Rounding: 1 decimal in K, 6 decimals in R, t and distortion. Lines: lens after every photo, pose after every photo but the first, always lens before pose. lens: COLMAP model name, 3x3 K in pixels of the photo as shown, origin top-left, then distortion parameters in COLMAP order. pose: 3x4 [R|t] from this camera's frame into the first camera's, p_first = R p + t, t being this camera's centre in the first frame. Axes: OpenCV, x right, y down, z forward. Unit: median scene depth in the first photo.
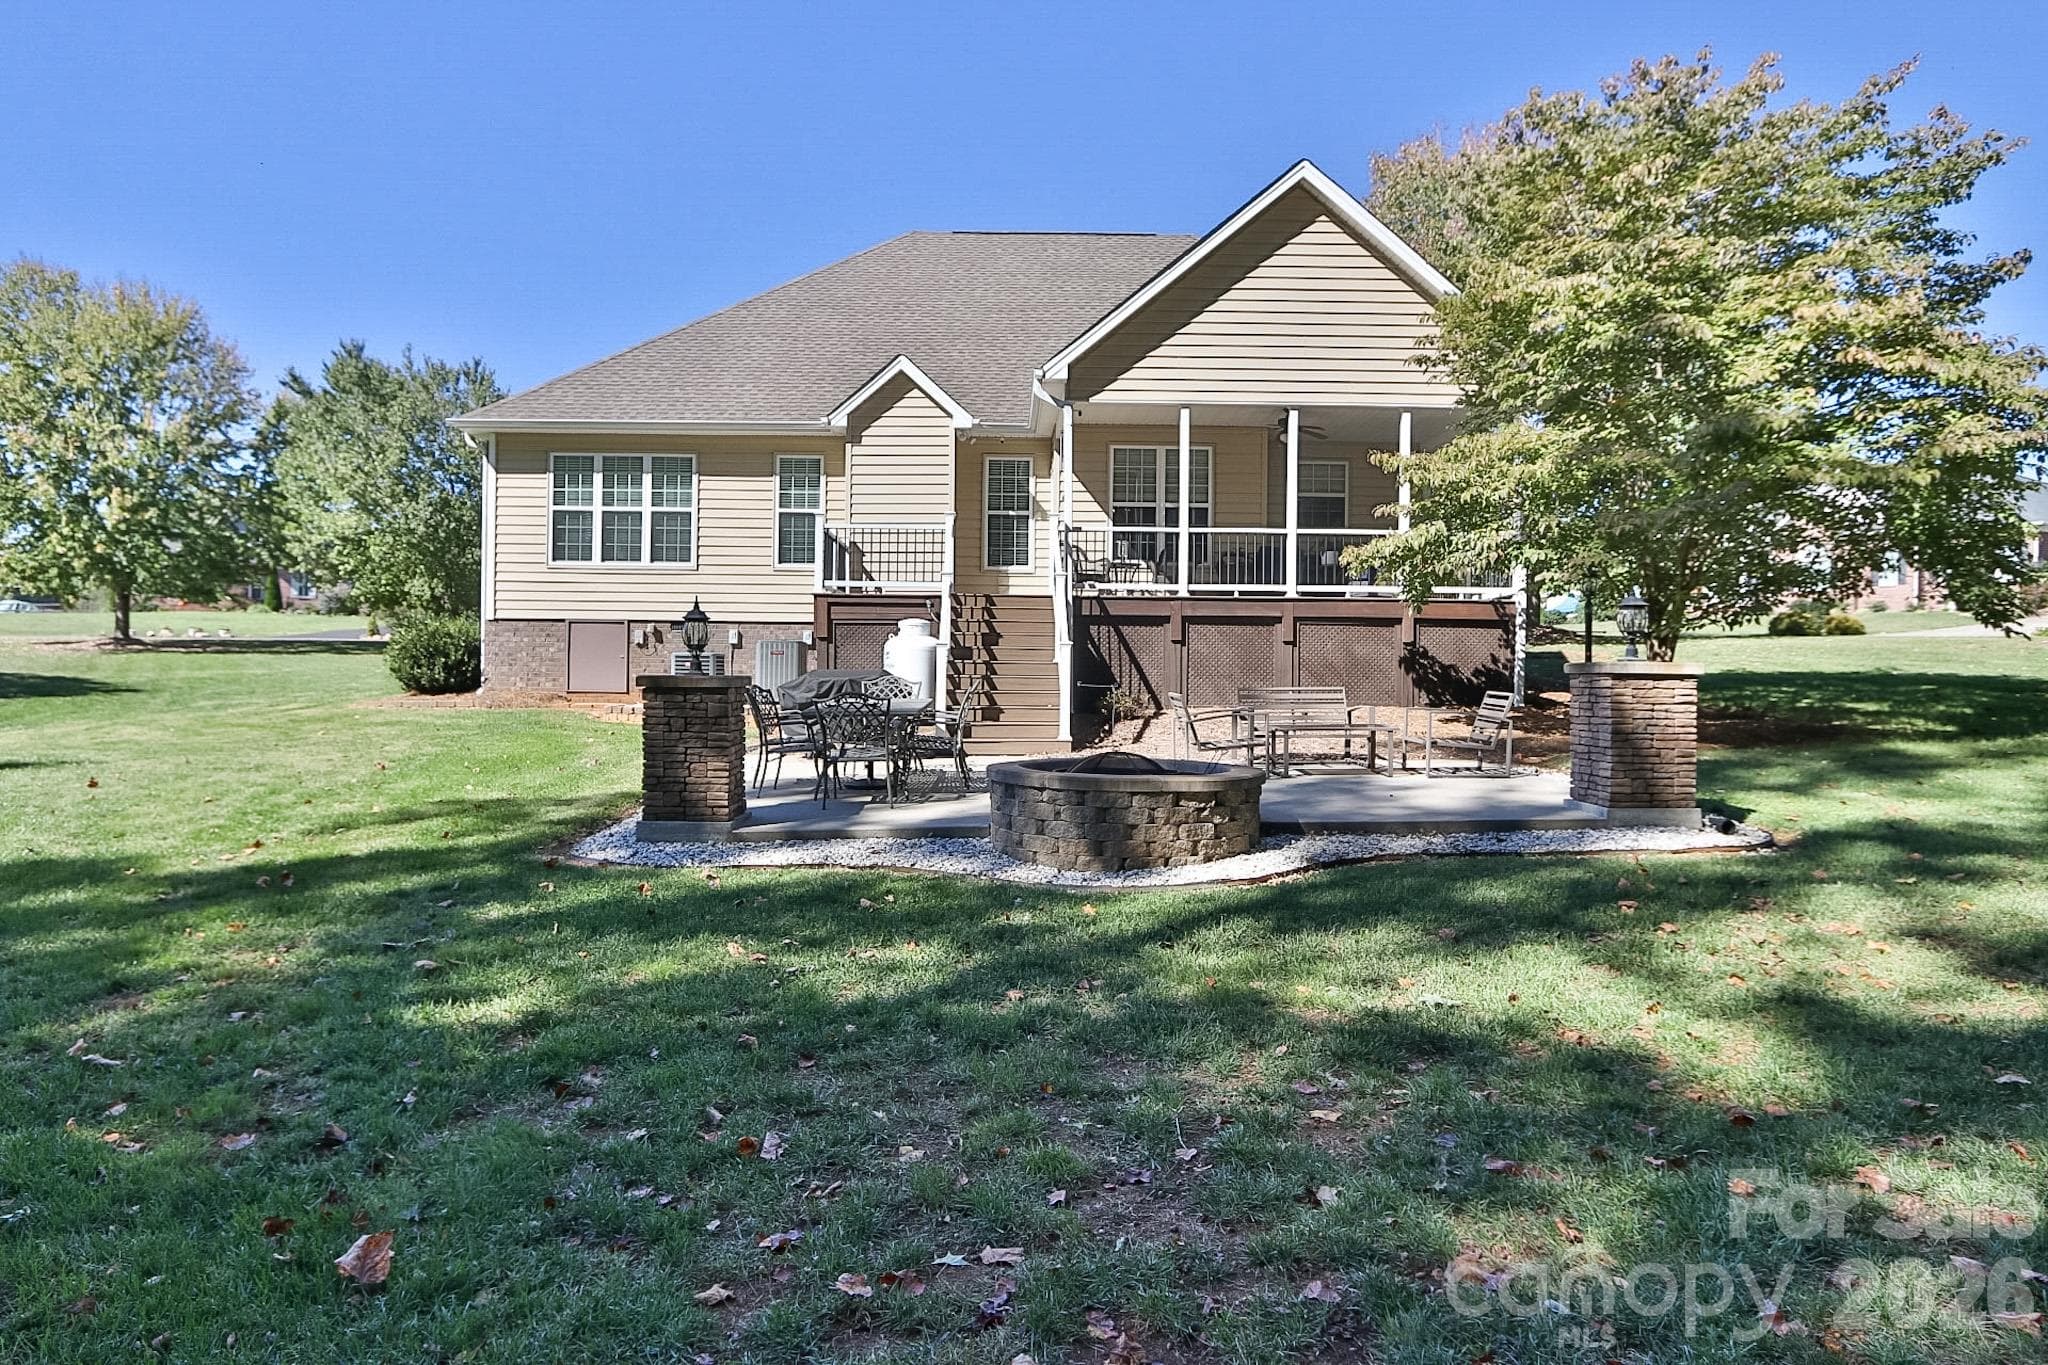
lens RADIAL K [[1481.9, 0, 1024.0], [0, 1481.9, 682.5], [0, 0, 1]] dist [-0.001350, 0.003118]
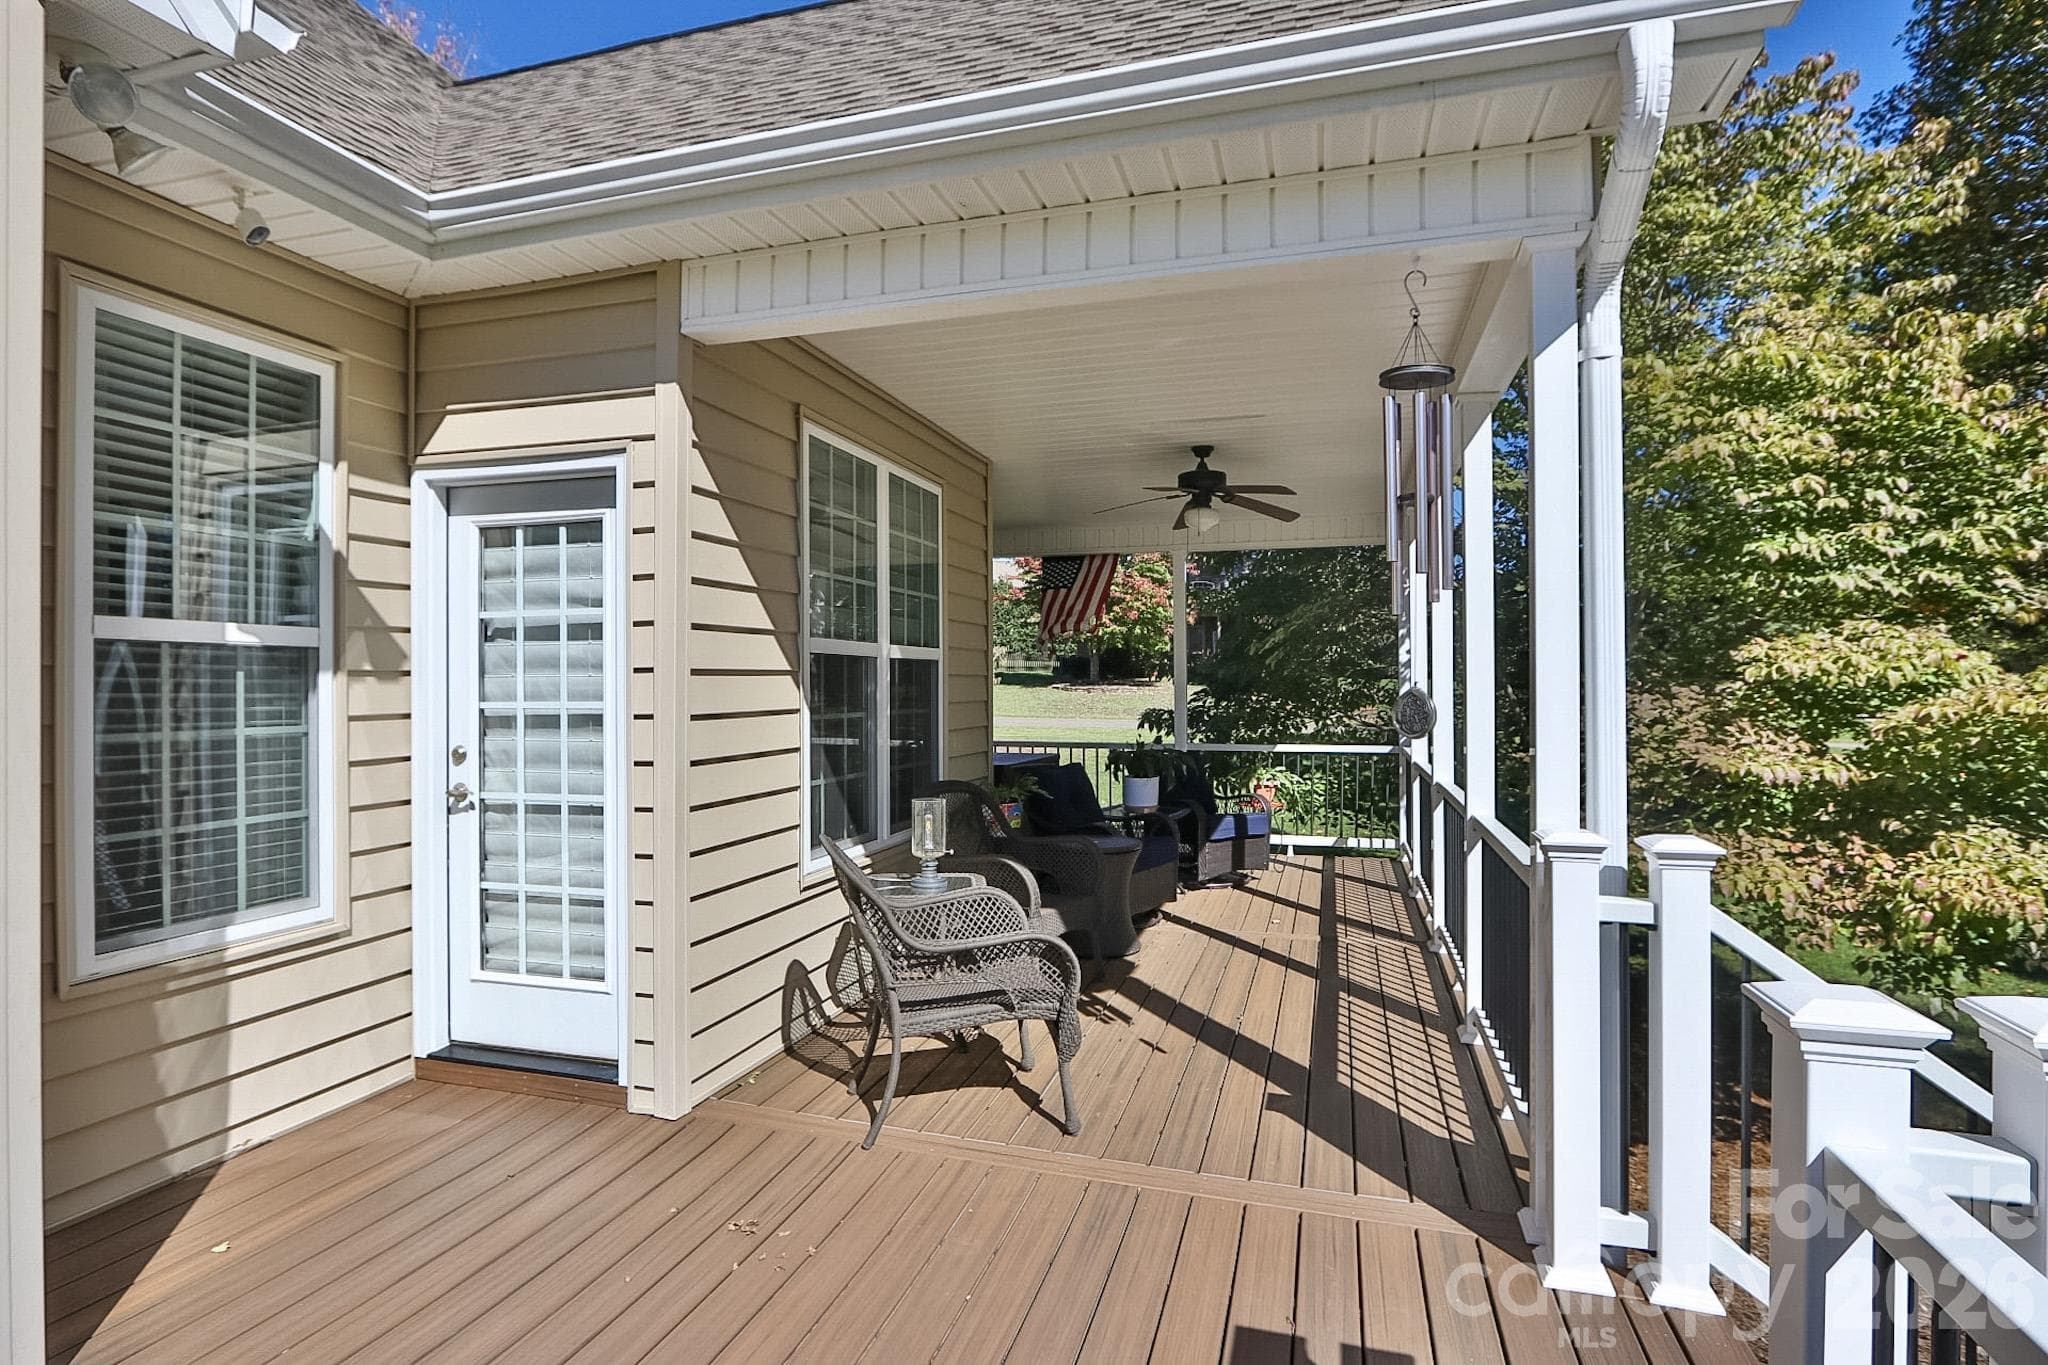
lens RADIAL K [[1037.0, 0, 1024.0], [0, 1037.0, 682.5], [0, 0, 1]] dist [-0.035859, 0.000612]
pose [[0.288013, -0.003707, 0.957619, -0.102075], [-0.008941, 0.999939, 0.006560, -0.110278], [-0.957585, -0.010451, 0.287963, 0.868377]]
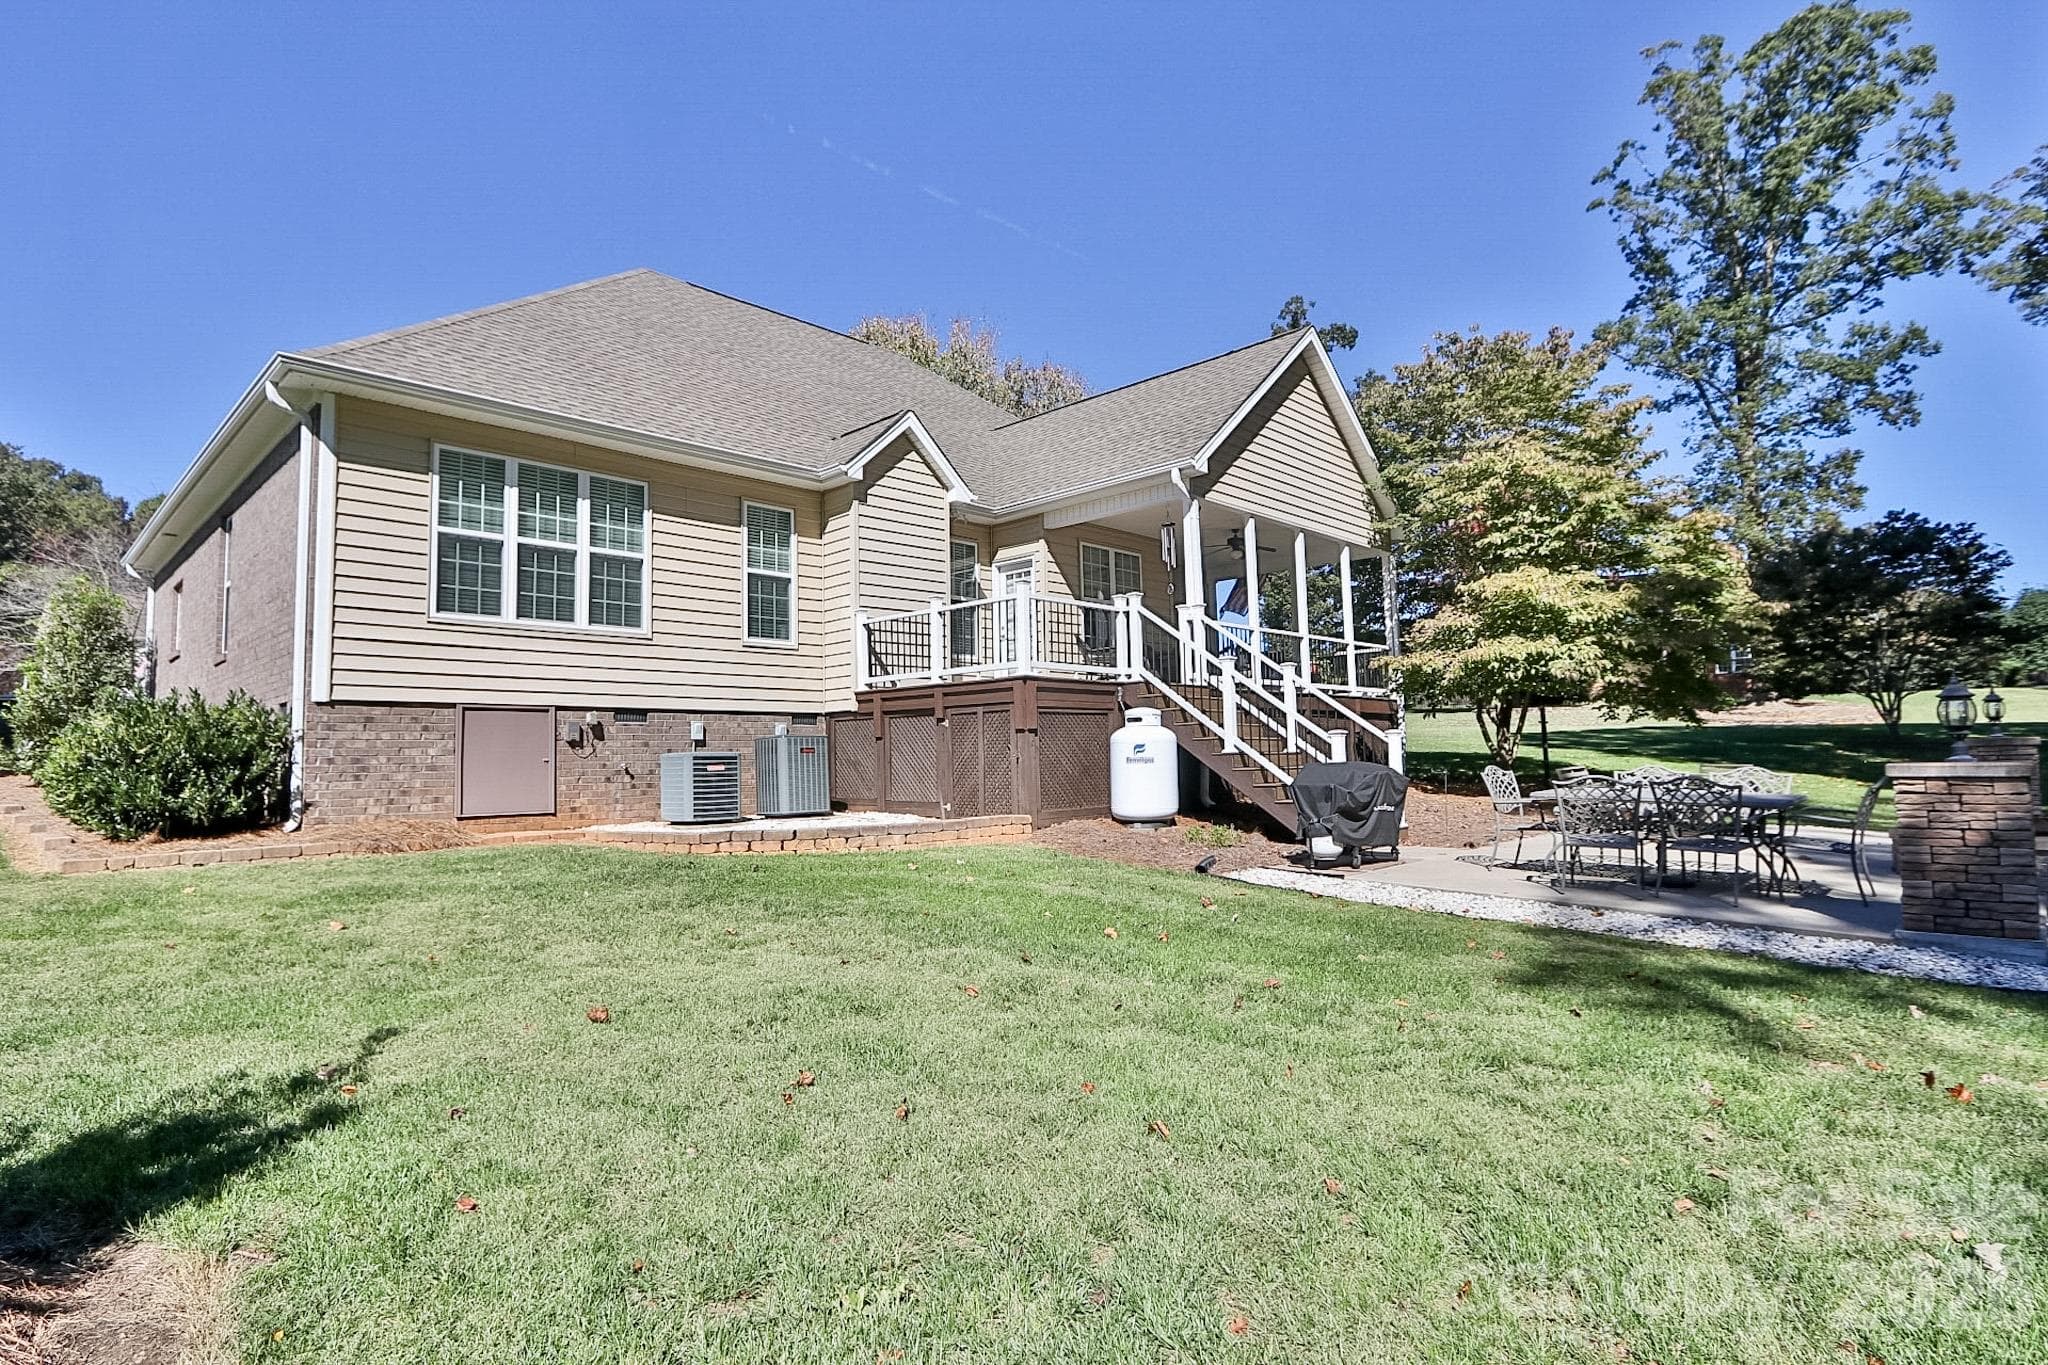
lens RADIAL K [[1037.0, 0, 1024.0], [0, 1037.0, 682.5], [0, 0, 1]] dist [-0.035859, 0.000612]
pose [[0.688626, 0.028950, 0.724538, -0.461944], [0.015214, 0.998406, -0.054353, -0.024098], [-0.724957, 0.048452, 0.687088, 0.517642]]
